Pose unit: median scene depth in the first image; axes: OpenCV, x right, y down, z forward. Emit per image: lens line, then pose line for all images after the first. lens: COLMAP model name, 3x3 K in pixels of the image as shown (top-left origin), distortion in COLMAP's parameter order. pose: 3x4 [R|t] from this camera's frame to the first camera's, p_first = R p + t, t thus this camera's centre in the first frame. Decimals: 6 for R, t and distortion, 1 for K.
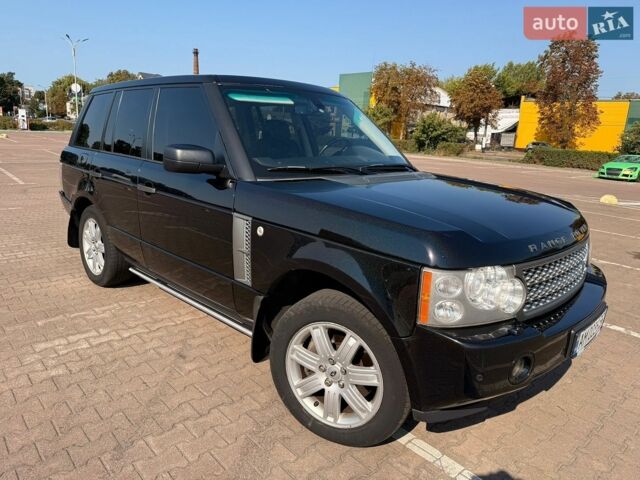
lens RADIAL K [[457.0, 0, 318.7], [0, 457.0, 236.2], [0, 0, 1]] dist [0.043930, -0.063642]
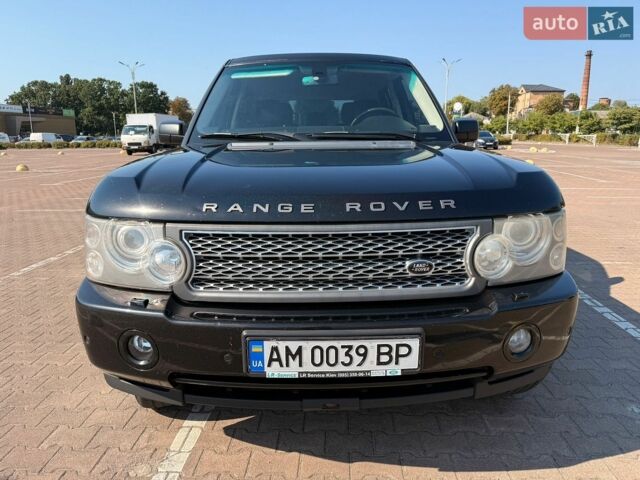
lens RADIAL K [[457.0, 0, 318.7], [0, 457.0, 236.2], [0, 0, 1]] dist [0.043930, -0.063642]
pose [[0.713679, 0.097712, -0.693624, 0.541302], [-0.117873, 0.992855, 0.018583, 0.019044], [0.690484, 0.068497, 0.720097, 0.284628]]
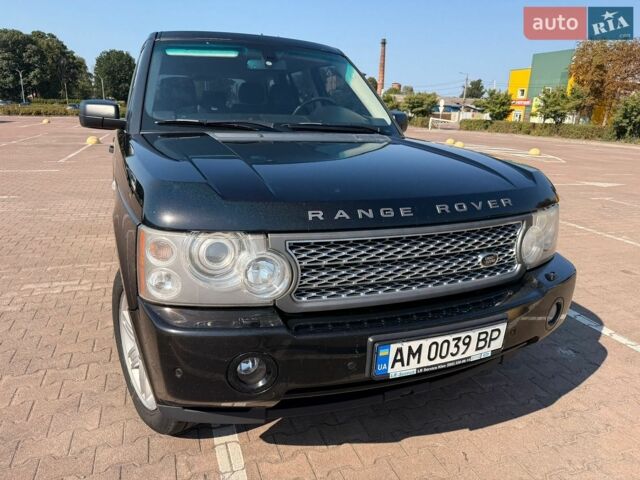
lens RADIAL K [[457.0, 0, 318.7], [0, 457.0, 236.2], [0, 0, 1]] dist [0.043930, -0.063642]
pose [[0.925303, 0.082716, -0.370098, 0.357777], [-0.075019, 0.996562, 0.035169, 0.016890], [0.371734, -0.004778, 0.928327, 0.163709]]
